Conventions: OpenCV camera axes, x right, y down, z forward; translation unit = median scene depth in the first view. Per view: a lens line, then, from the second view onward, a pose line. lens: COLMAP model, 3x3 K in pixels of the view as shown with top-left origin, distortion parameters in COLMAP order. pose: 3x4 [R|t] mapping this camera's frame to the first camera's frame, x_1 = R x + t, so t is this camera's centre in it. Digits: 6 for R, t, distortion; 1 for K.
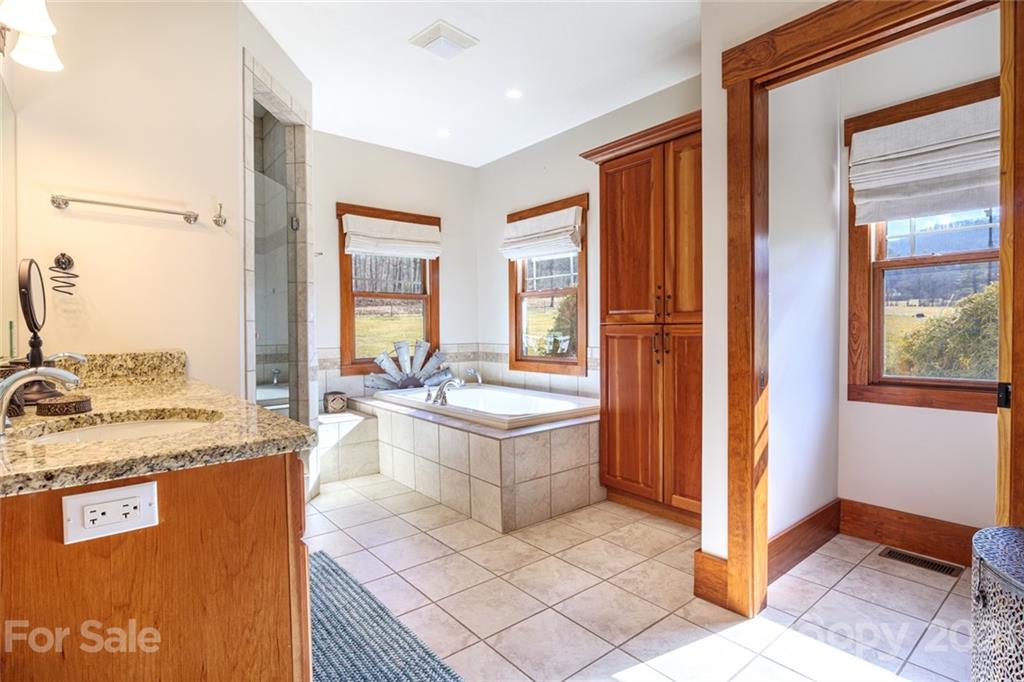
lens RADIAL K [[512.2, 0, 512.0], [0, 512.2, 341.0], [0, 0, 1]] dist [-0.001321, -0.000459]
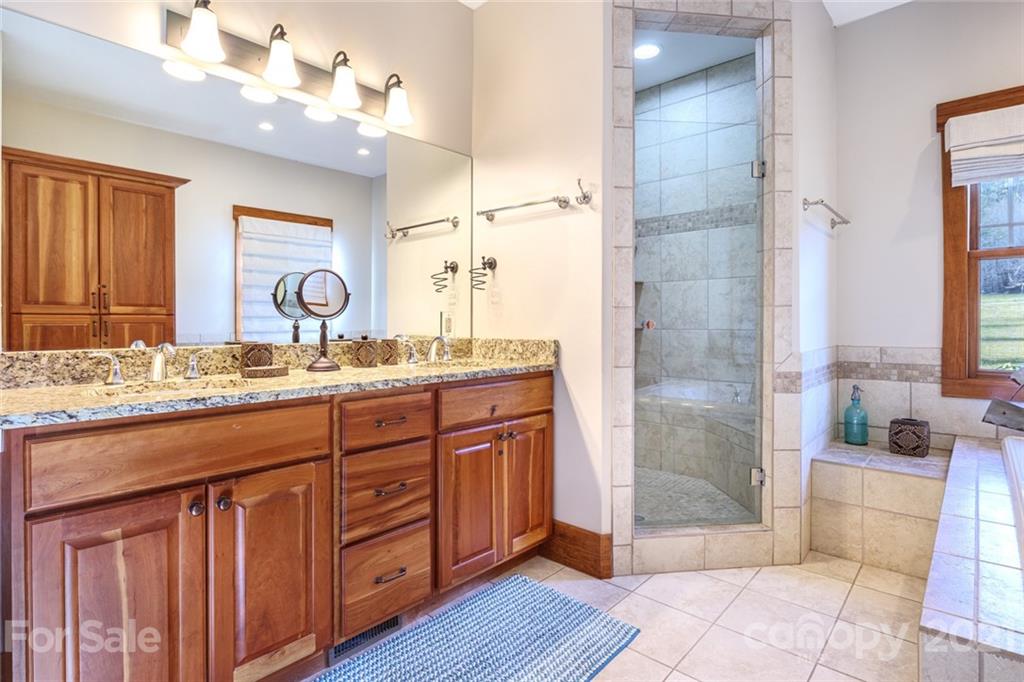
lens RADIAL K [[515.8, 0, 508.8], [0, 515.8, 325.7], [0, 0, 1]] dist [-0.005405, -0.002319]
pose [[0.139823, 0.011580, -0.990109, 0.324336], [-0.020239, 0.999756, 0.008835, -0.013934], [0.989970, 0.018804, 0.140024, 0.752271]]
